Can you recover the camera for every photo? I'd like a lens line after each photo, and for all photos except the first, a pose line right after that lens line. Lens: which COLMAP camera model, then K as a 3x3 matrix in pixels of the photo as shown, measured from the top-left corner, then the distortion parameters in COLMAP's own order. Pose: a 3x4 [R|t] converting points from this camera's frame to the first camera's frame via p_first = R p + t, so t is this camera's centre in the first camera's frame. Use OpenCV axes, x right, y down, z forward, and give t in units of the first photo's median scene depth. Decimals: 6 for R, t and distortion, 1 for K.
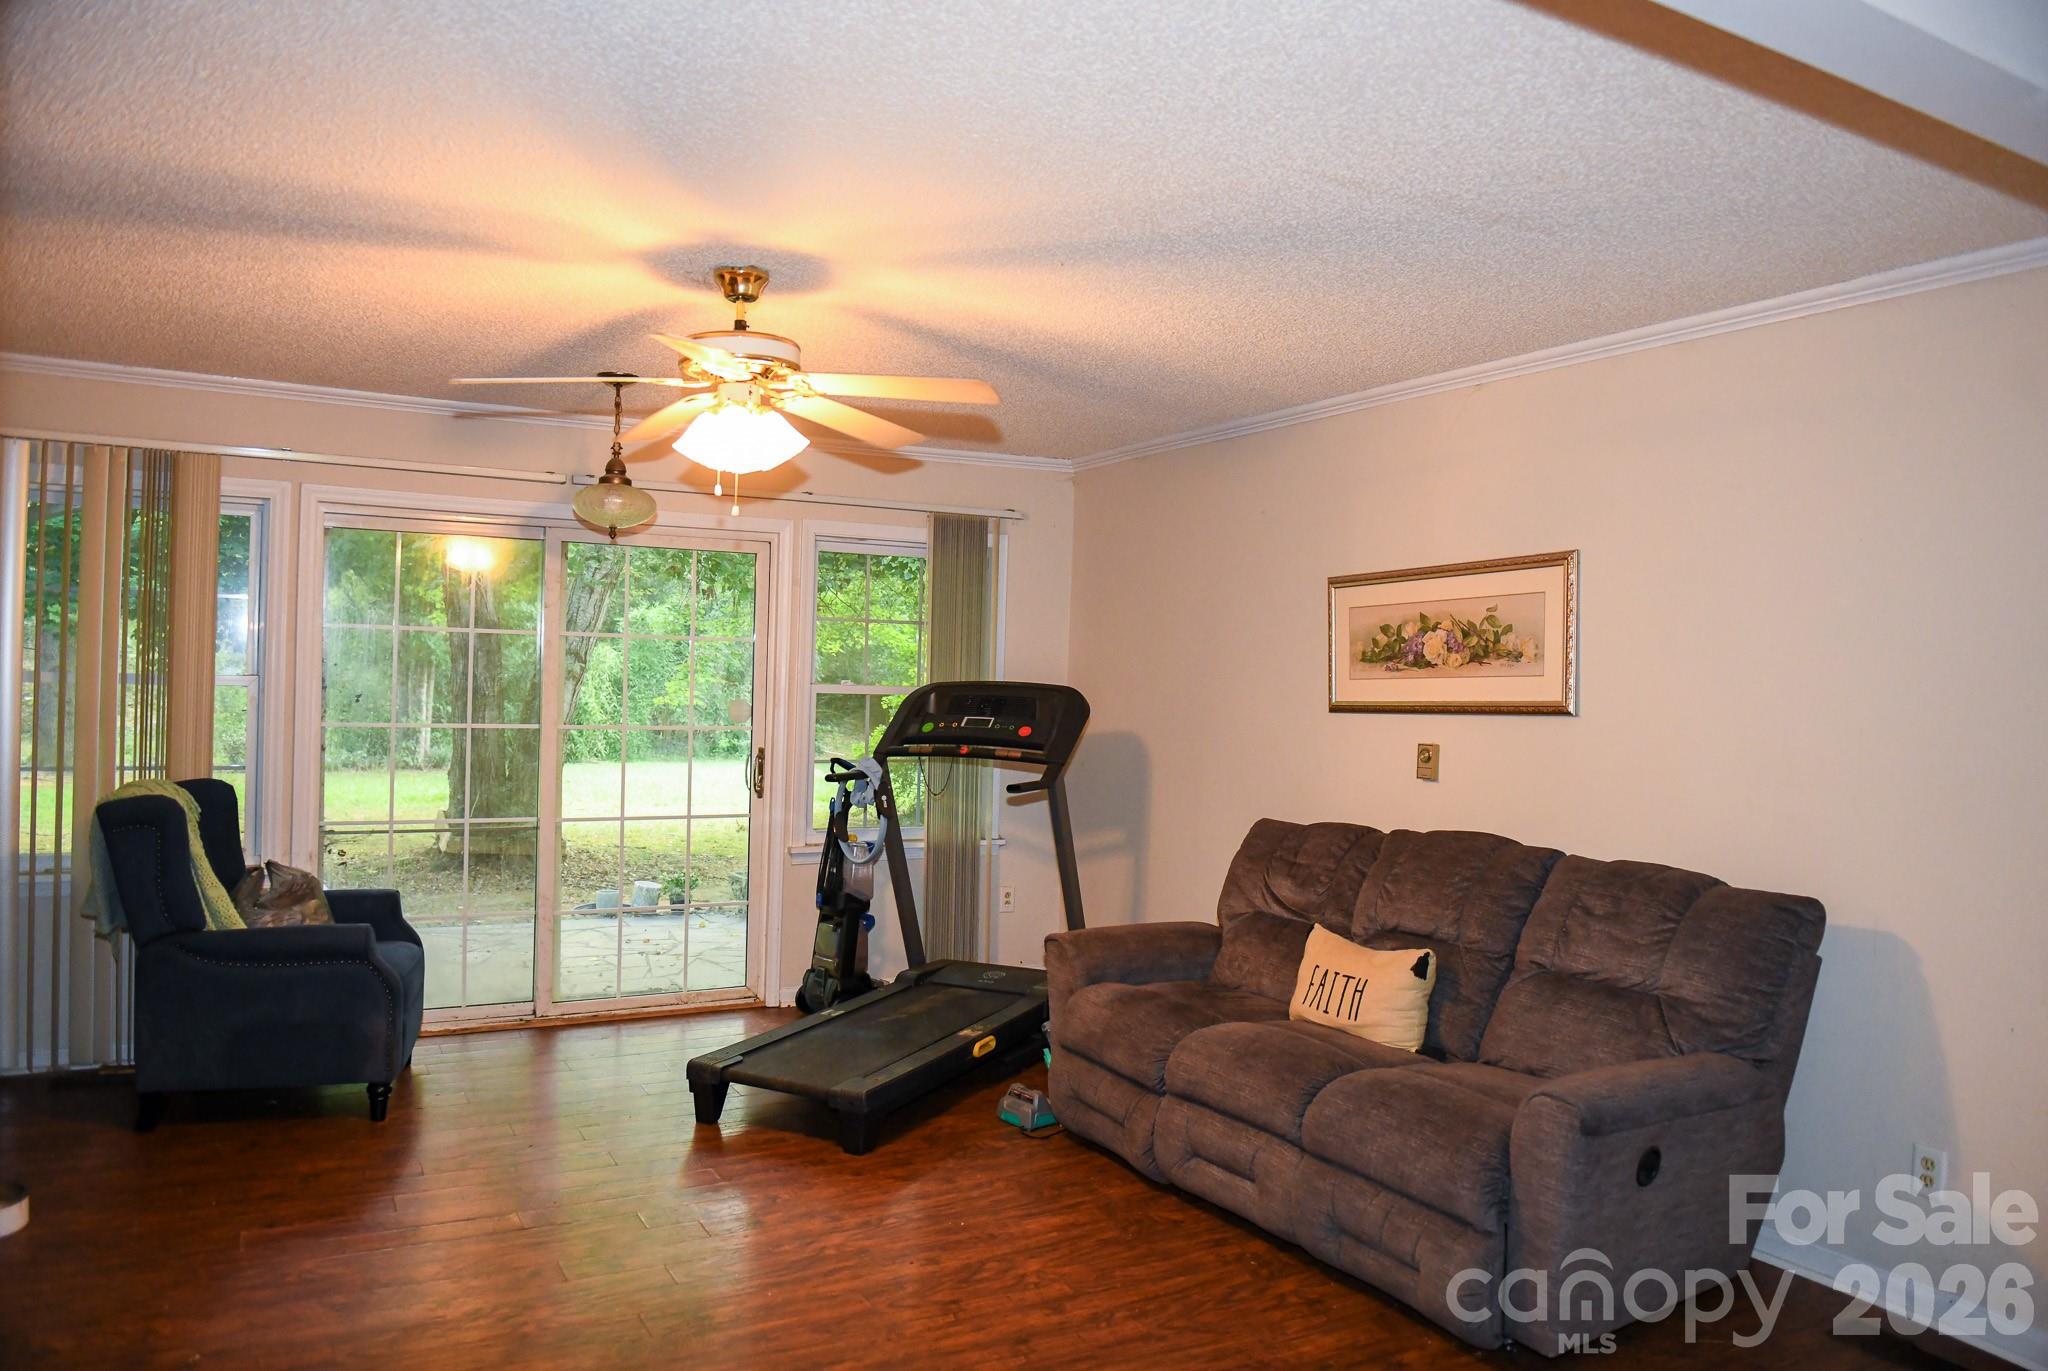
lens RADIAL K [[1420.6, 0, 1024.0], [0, 1420.6, 685.5], [0, 0, 1]] dist [-0.029748, -0.000671]
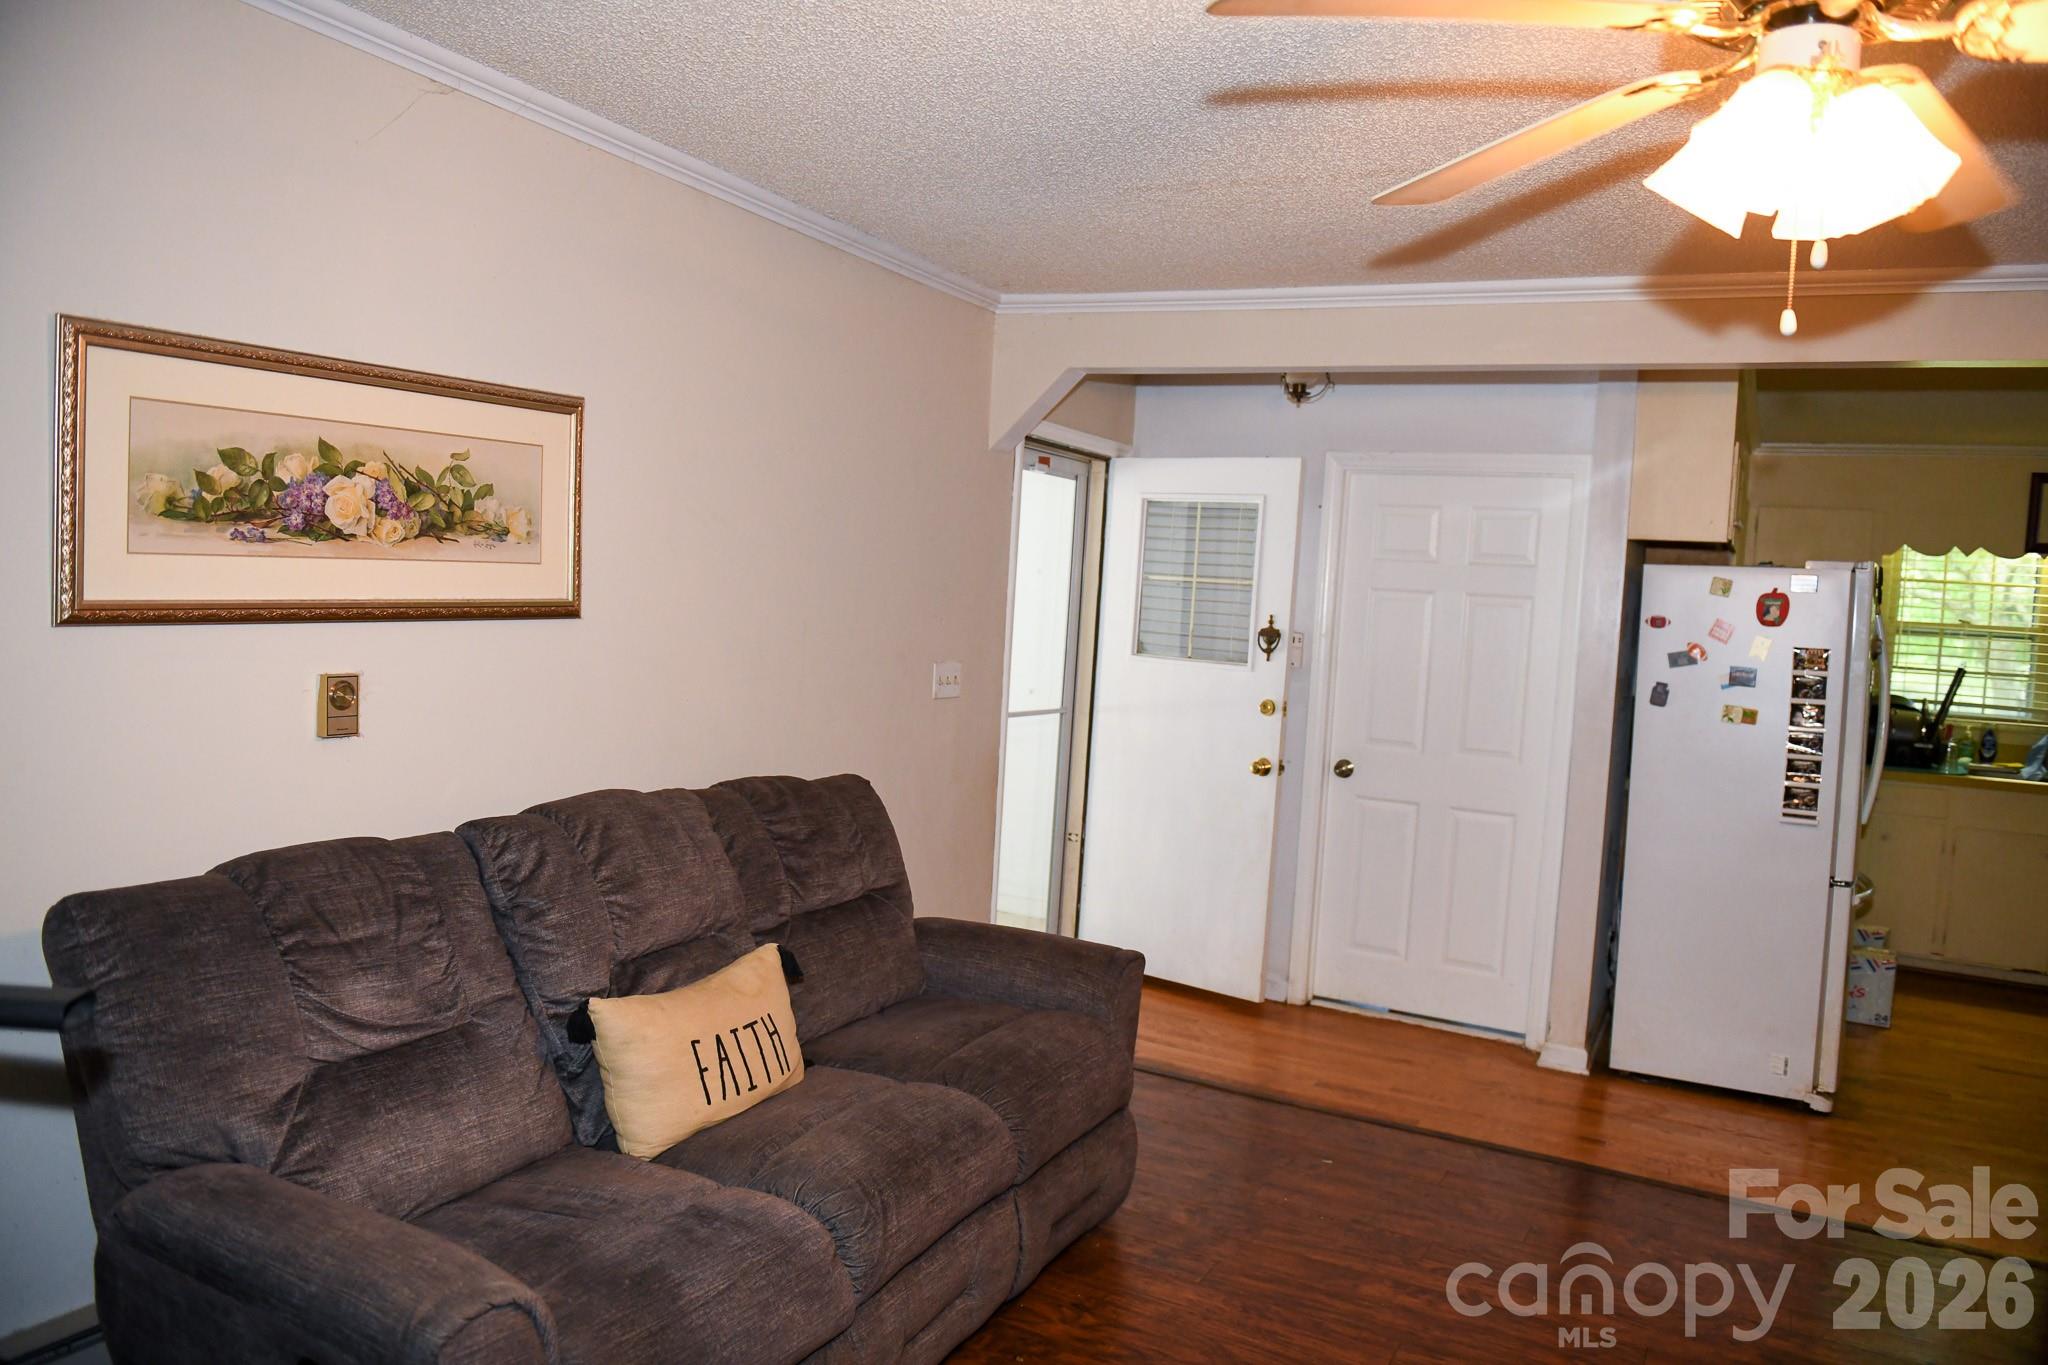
lens RADIAL K [[1420.6, 0, 1024.0], [0, 1420.6, 682.5], [0, 0, 1]] dist [-0.029748, -0.000671]
pose [[-0.542262, -0.114920, 0.832313, -0.341795], [-0.073018, 0.993300, 0.089575, -0.026791], [-0.837031, -0.012200, -0.547020, 1.089934]]
